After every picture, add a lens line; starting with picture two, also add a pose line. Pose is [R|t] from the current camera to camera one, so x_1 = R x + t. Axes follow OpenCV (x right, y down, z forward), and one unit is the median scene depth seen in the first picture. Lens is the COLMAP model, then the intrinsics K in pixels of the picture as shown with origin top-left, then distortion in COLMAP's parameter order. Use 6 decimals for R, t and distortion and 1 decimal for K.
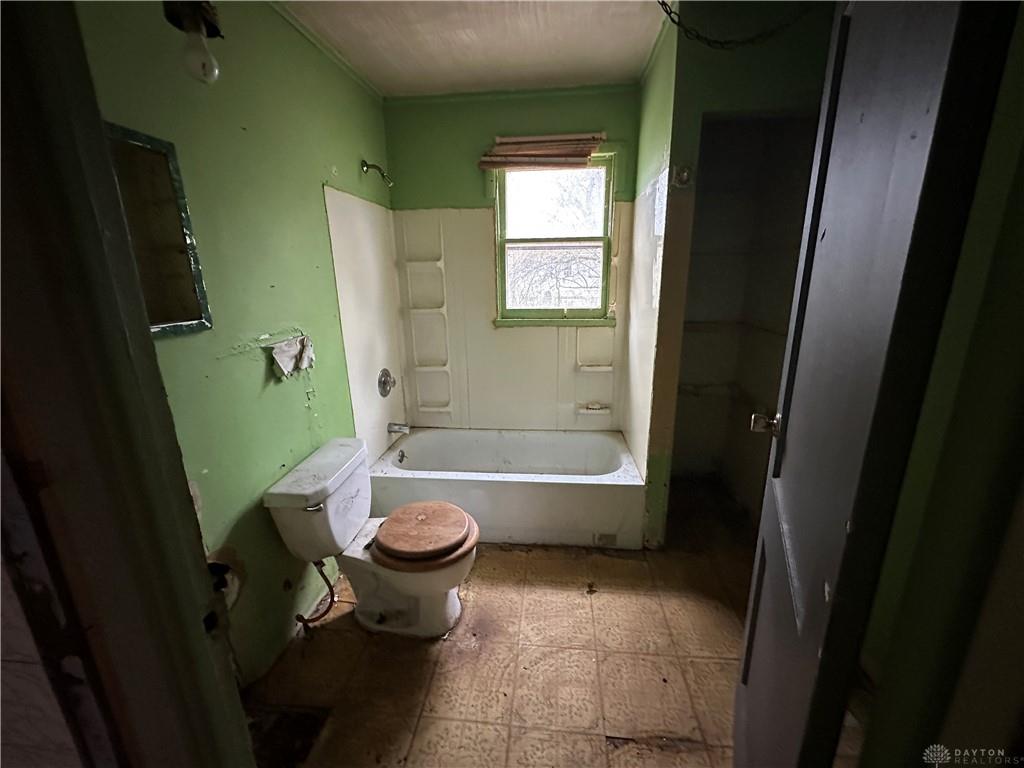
lens RADIAL K [[406.7, 0, 512.0], [0, 406.7, 384.0], [0, 0, 1]] dist [-0.003215, 0.000095]
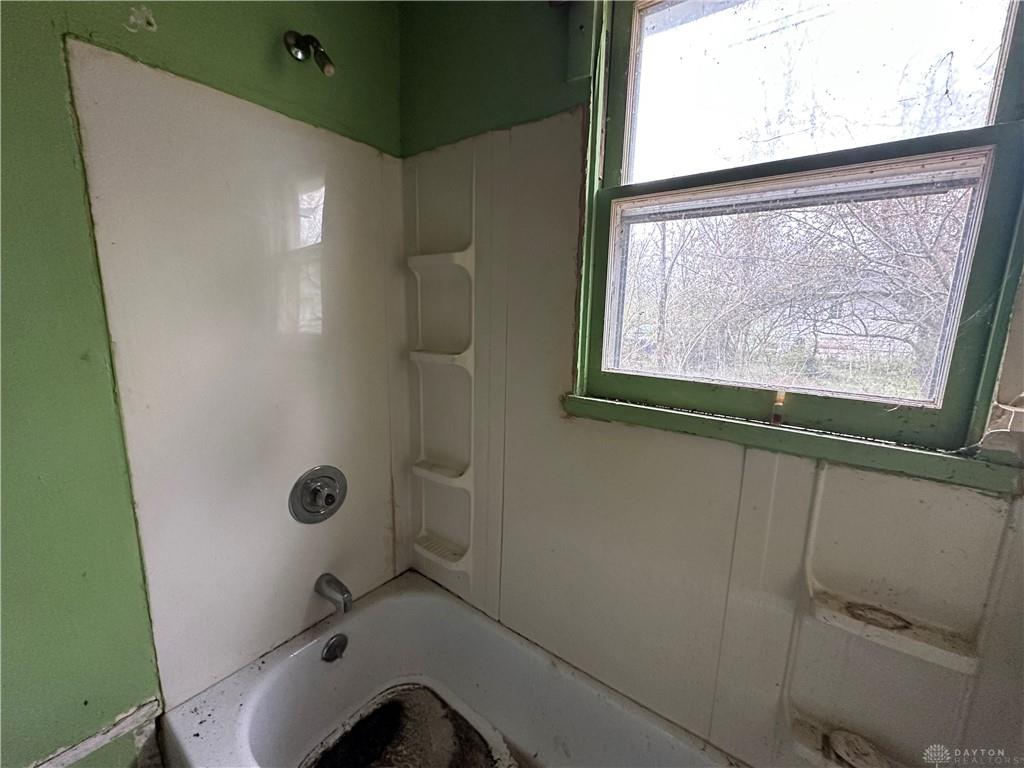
lens RADIAL K [[406.7, 0, 512.0], [0, 406.7, 384.0], [0, 0, 1]] dist [-0.003215, 0.000095]
pose [[0.858070, 0.123574, -0.498444, 0.113440], [-0.165554, 0.985360, -0.040712, -0.151076], [0.486116, 0.117453, 0.865966, 0.660911]]
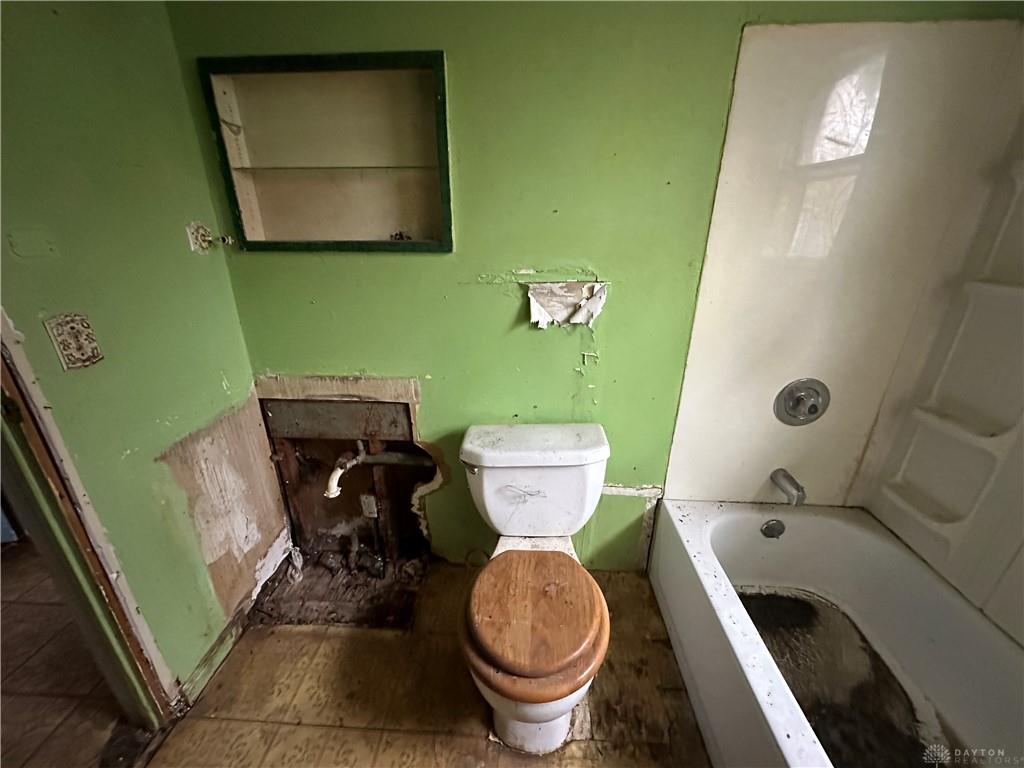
lens RADIAL K [[406.7, 0, 512.0], [0, 406.7, 384.0], [0, 0, 1]] dist [-0.003215, 0.000095]
pose [[0.059452, 0.384637, -0.921151, 0.161629], [-0.262156, 0.896409, 0.357386, -0.118506], [0.963193, 0.220238, 0.154128, 0.518820]]
